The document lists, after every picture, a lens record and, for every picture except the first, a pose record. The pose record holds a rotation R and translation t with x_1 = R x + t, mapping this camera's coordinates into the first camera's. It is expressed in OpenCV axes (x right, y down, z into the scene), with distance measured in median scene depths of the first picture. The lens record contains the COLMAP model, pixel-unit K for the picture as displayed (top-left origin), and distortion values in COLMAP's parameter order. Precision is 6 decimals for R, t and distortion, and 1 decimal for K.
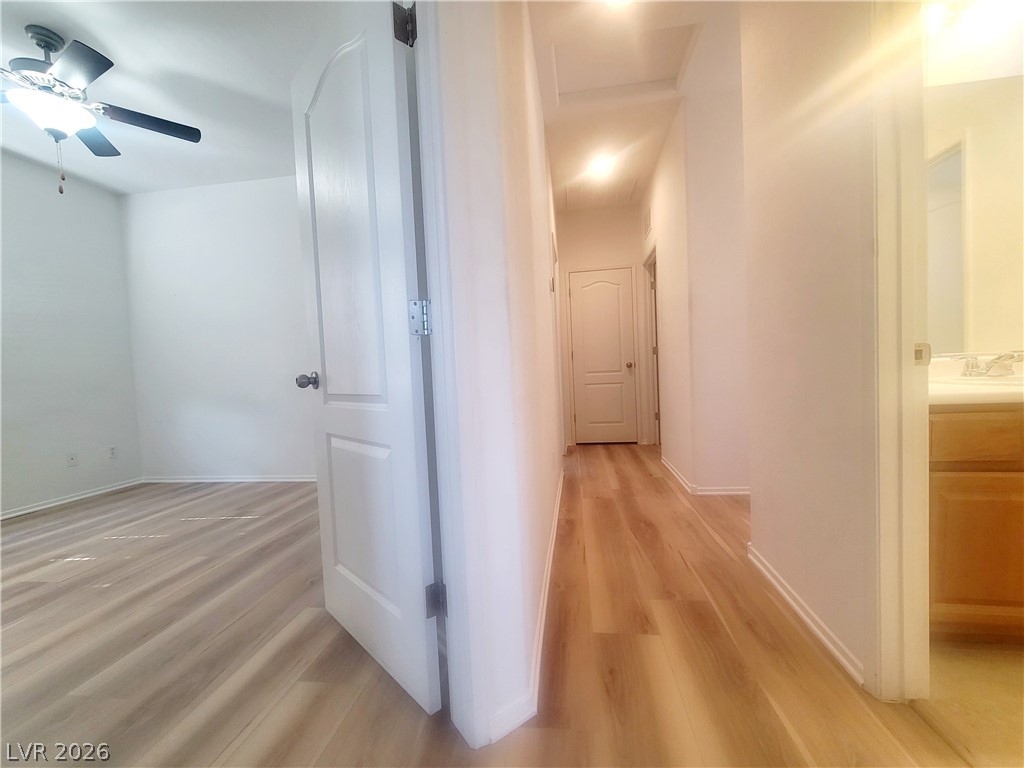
lens RADIAL K [[417.9, 0, 514.1], [0, 417.9, 385.7], [0, 0, 1]] dist [-0.002886, 0.000465]
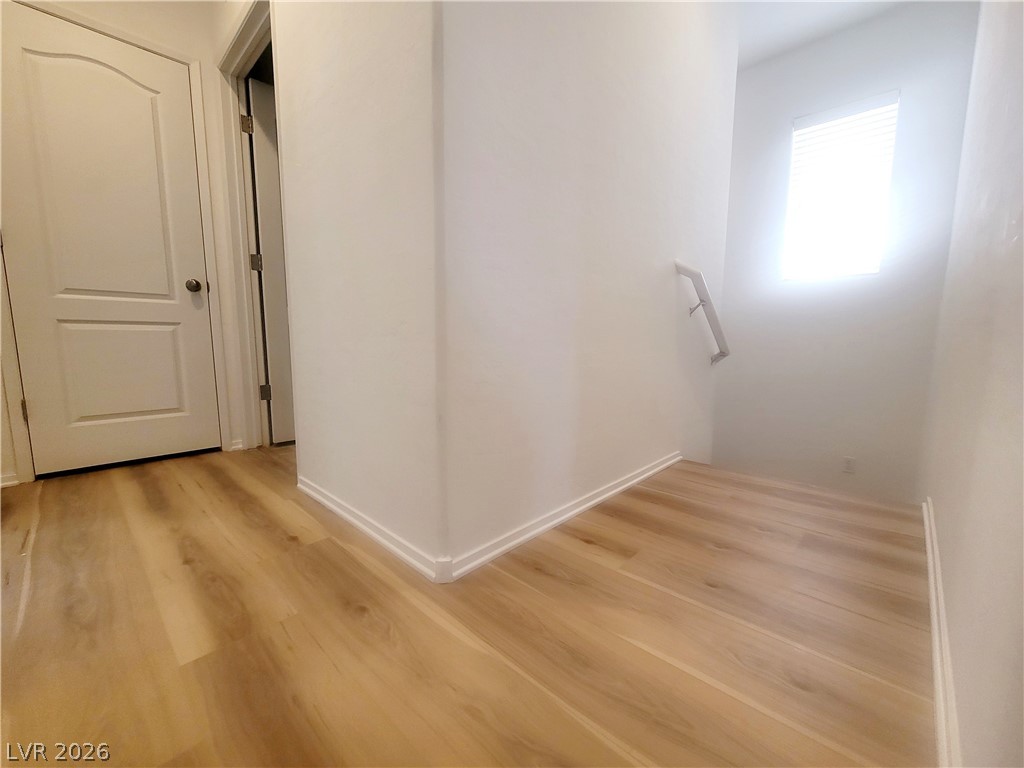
lens RADIAL K [[417.9, 0, 515.3], [0, 417.9, 387.1], [0, 0, 1]] dist [-0.002886, 0.000465]
pose [[0.573934, -0.053377, 0.817160, 0.107392], [0.001562, 0.997943, 0.064088, 0.037387], [-0.818900, -0.035506, 0.572837, 0.489126]]
